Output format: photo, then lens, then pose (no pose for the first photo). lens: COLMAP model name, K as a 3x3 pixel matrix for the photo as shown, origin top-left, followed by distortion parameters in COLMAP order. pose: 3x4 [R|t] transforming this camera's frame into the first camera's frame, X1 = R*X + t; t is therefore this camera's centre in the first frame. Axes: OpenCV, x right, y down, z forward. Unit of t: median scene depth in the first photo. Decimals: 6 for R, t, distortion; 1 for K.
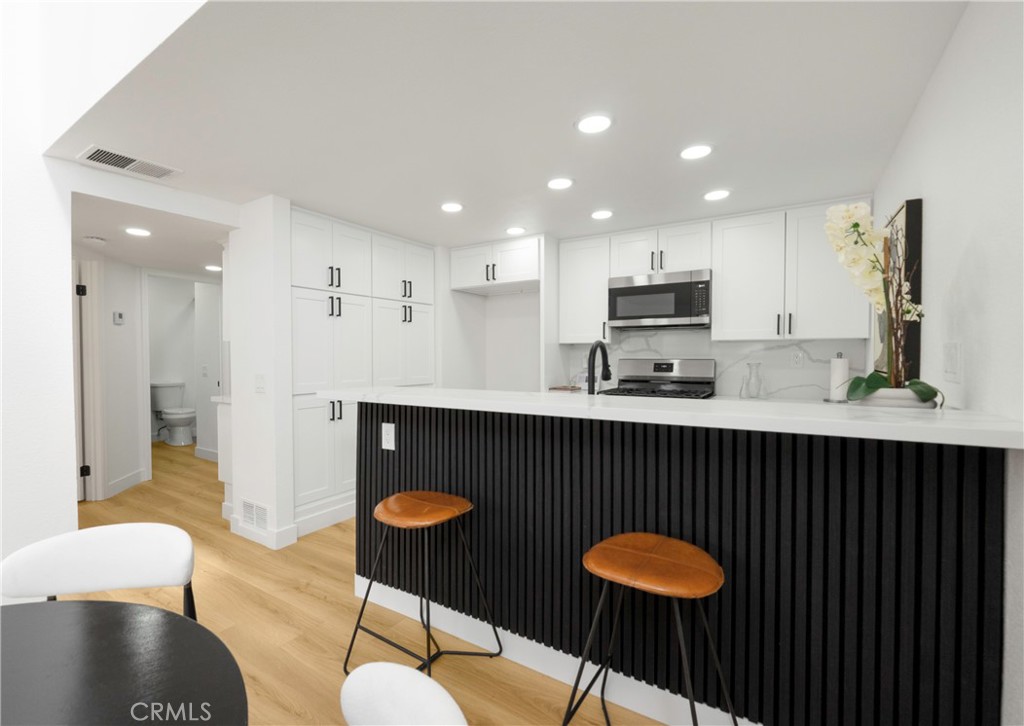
lens RADIAL K [[470.8, 0, 473.6], [0, 470.8, 360.9], [0, 0, 1]] dist [-0.000999, -0.000291]
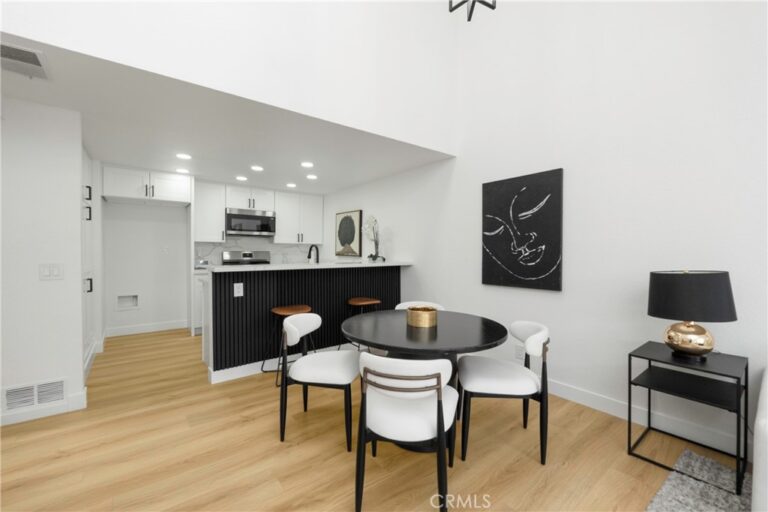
lens RADIAL K [[322.1, 0, 384.0], [0, 322.1, 256.0], [0, 0, 1]] dist [-0.004022, -0.000340]
pose [[0.307490, -0.008544, 0.951513, -0.847363], [0.004715, 0.999961, 0.007455, 0.009663], [-0.951539, 0.002194, 0.307519, 0.017904]]
